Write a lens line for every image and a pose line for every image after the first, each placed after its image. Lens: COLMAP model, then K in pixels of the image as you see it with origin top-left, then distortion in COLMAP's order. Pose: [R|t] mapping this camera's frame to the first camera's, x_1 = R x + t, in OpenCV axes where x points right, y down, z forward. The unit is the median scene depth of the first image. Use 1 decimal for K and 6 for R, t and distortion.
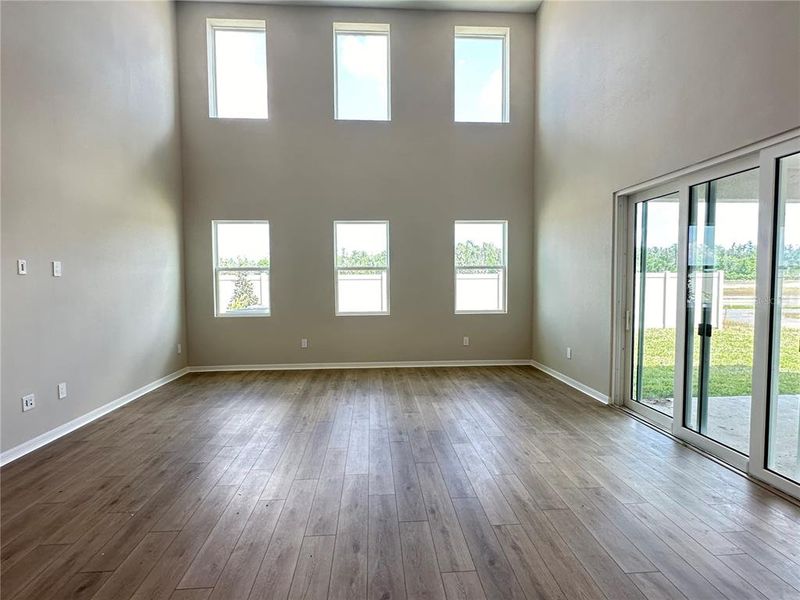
lens RADIAL K [[415.9, 0, 399.0], [0, 415.9, 301.7], [0, 0, 1]] dist [-0.000510, -0.000138]
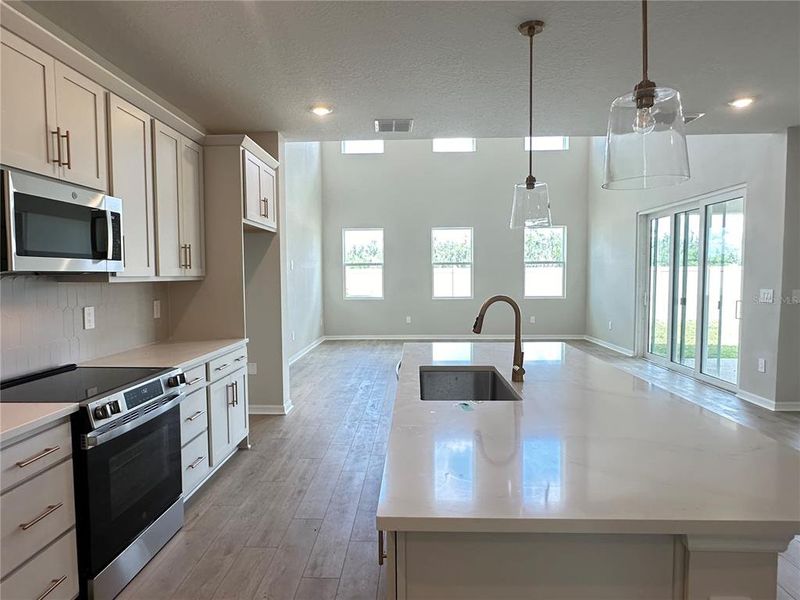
lens RADIAL K [[486.8, 0, 396.8], [0, 486.8, 304.2], [0, 0, 1]] dist [-0.001613, -0.002789]
pose [[0.994446, 0.005643, -0.105098, -0.144851], [-0.004812, 0.999955, 0.008159, 0.052813], [0.105140, -0.007608, 0.994428, -0.791533]]
